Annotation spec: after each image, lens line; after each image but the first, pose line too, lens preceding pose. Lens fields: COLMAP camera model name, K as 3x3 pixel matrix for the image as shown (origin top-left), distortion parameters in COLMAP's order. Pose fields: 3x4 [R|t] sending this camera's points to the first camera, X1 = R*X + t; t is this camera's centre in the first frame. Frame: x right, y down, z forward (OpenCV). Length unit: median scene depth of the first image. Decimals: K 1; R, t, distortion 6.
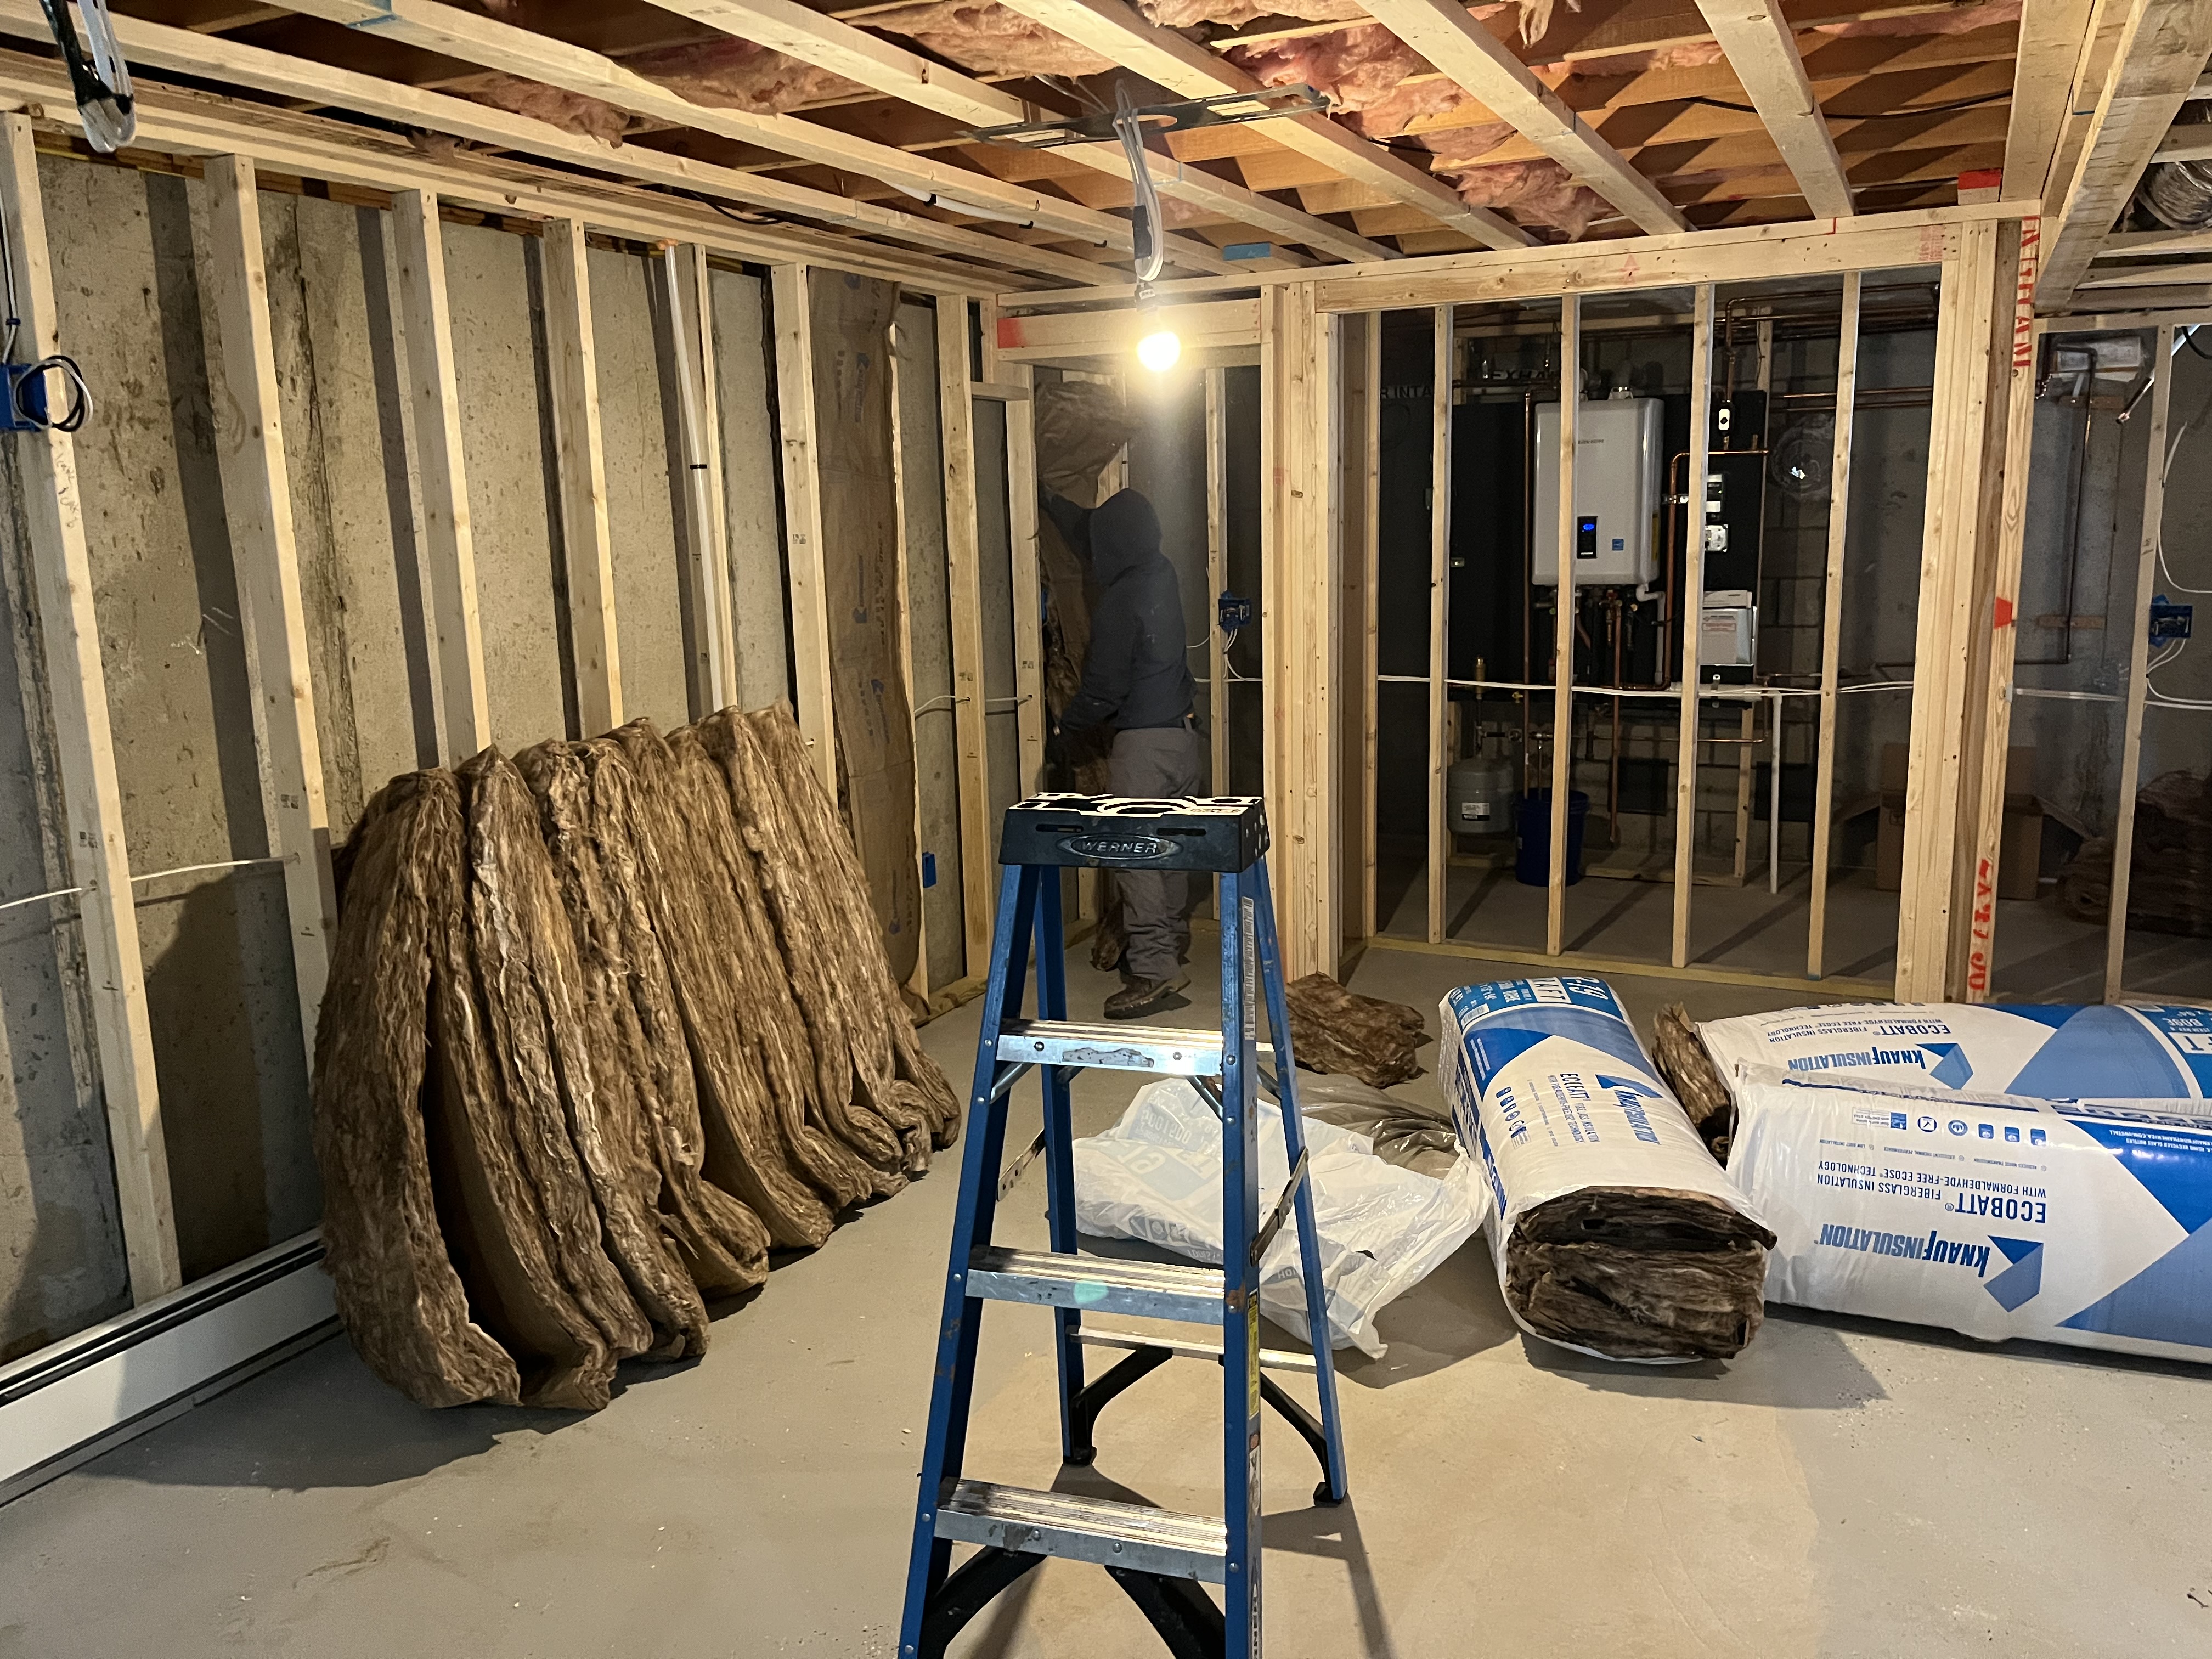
lens RADIAL K [[1694.4, 0, 1117.9], [0, 1694.4, 825.8], [0, 0, 1]] dist [0.065520, -0.087483]
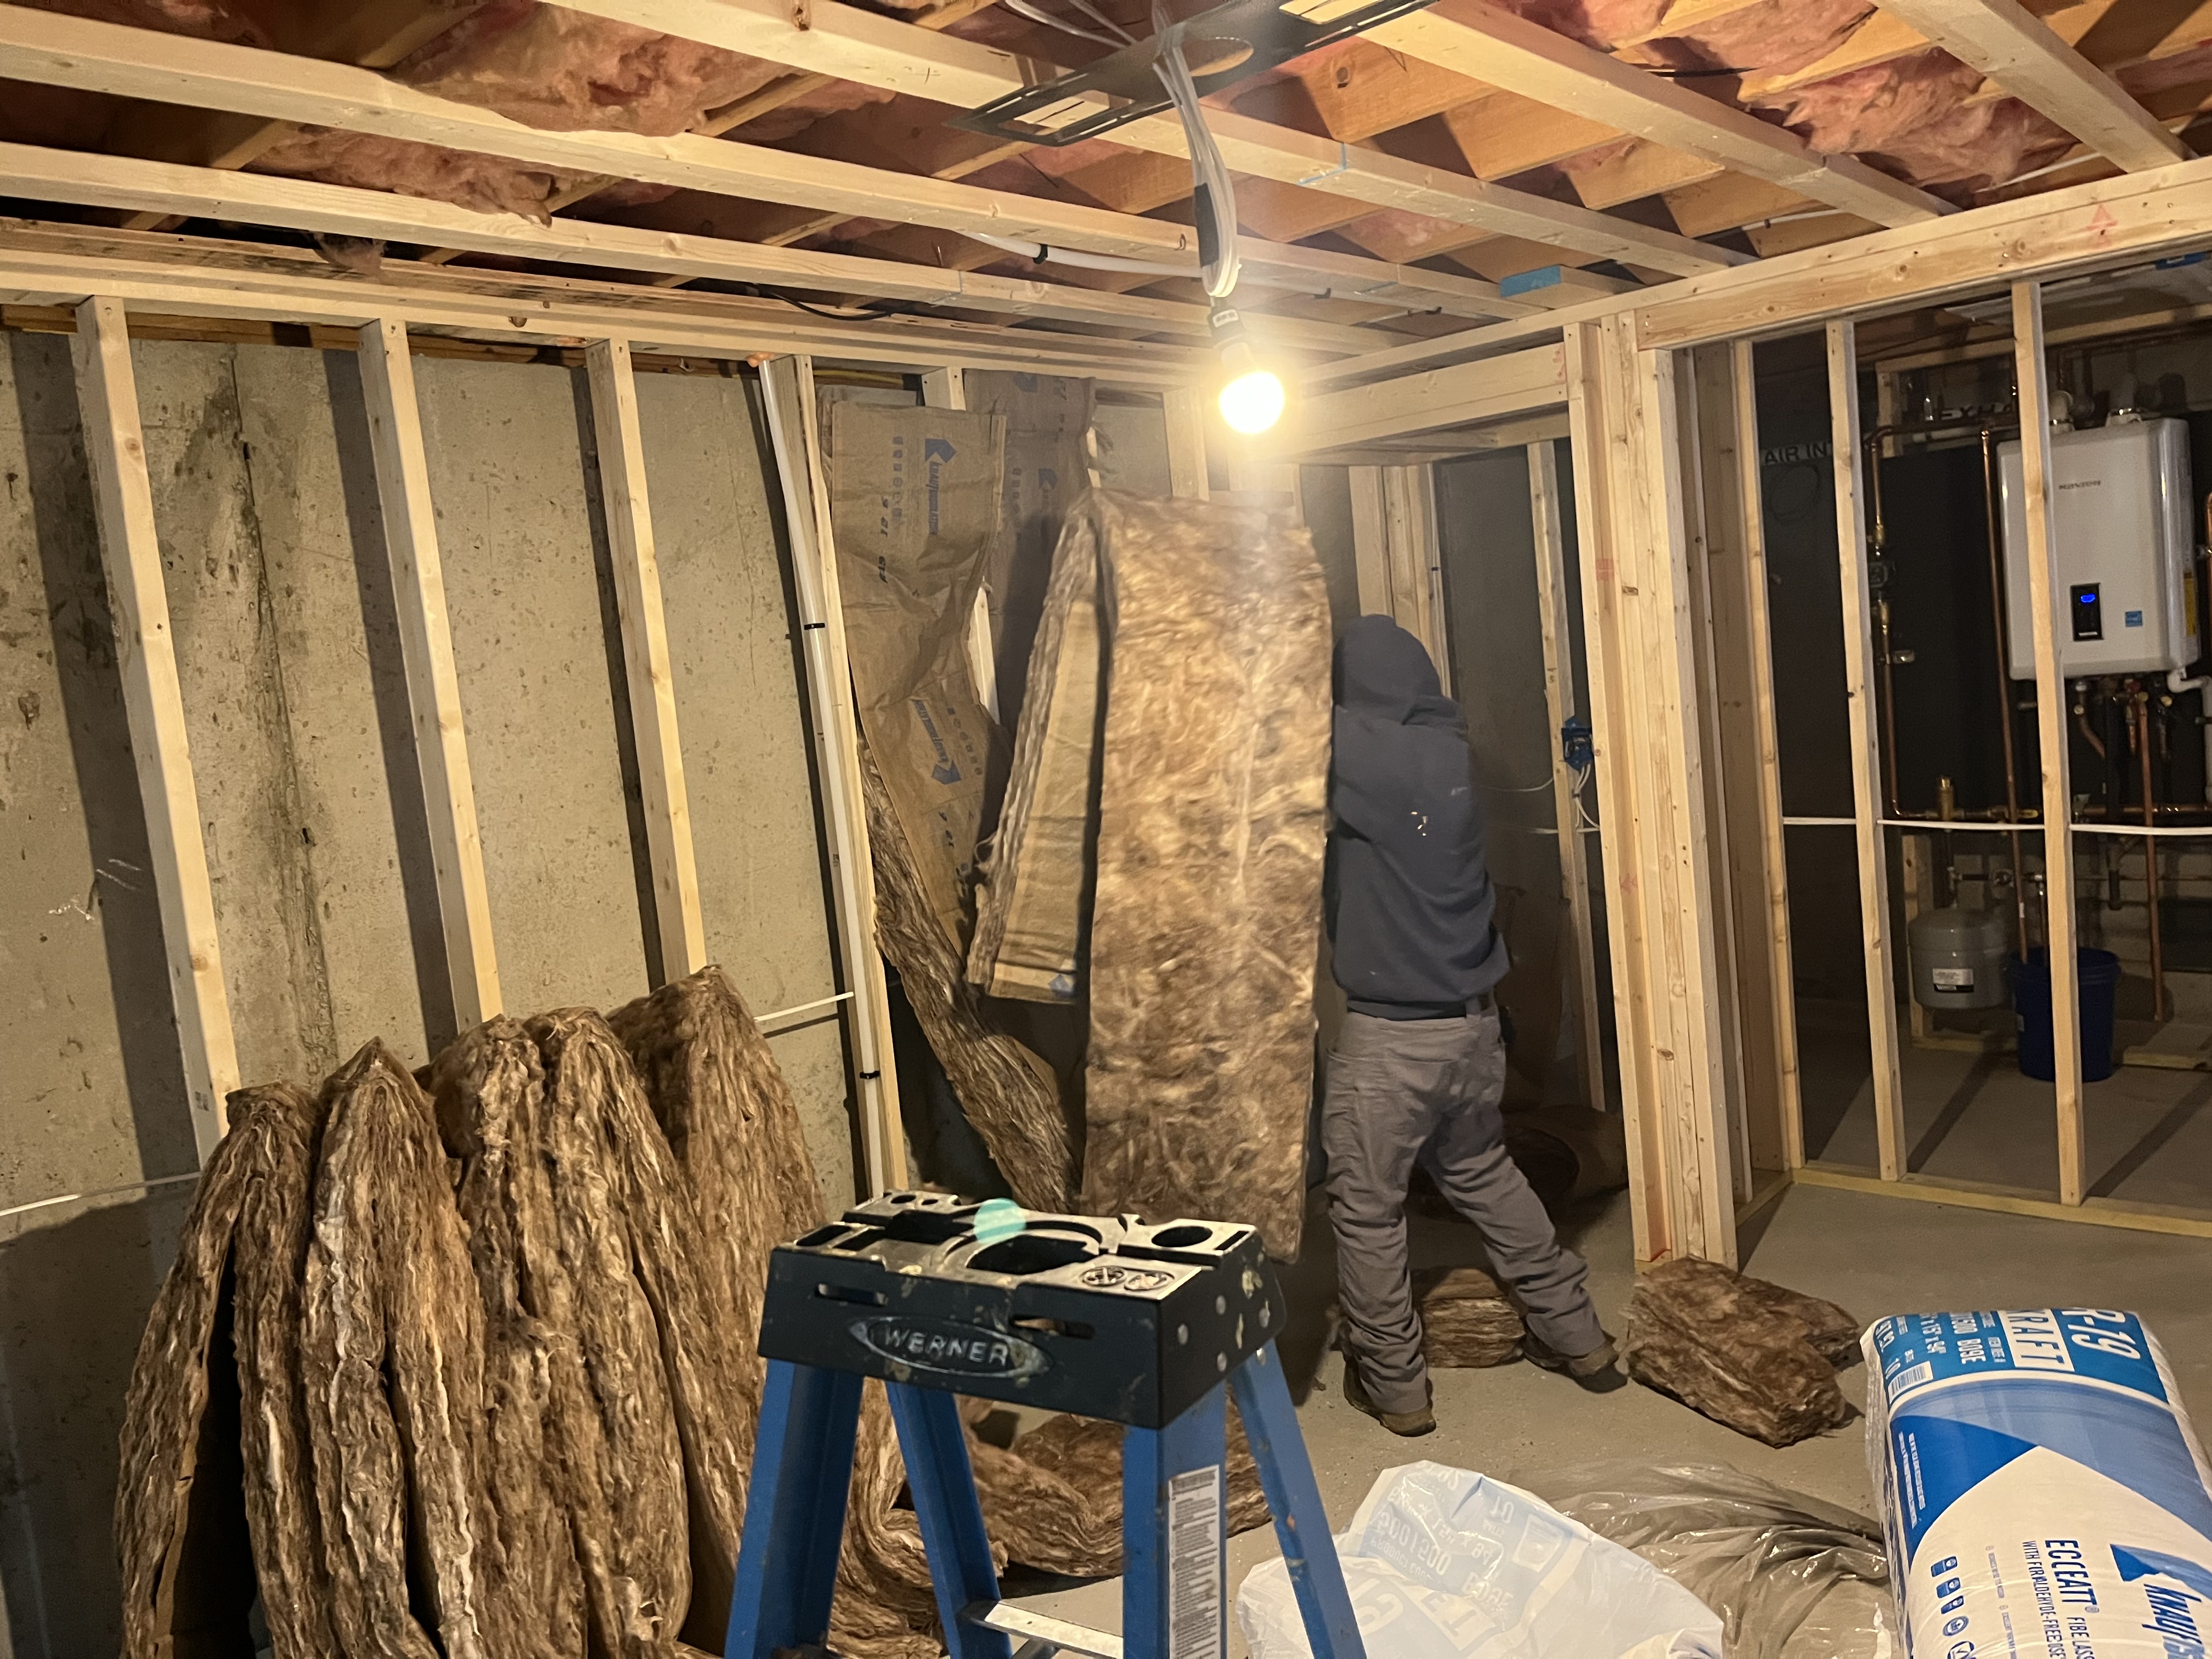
lens RADIAL K [[1694.4, 0, 1117.9], [0, 1694.4, 825.8], [0, 0, 1]] dist [0.065520, -0.087483]
pose [[0.962487, -0.047936, -0.267059, 0.108323], [0.029612, 0.996948, -0.072229, -0.059316], [0.269706, 0.061611, 0.960970, 0.296723]]
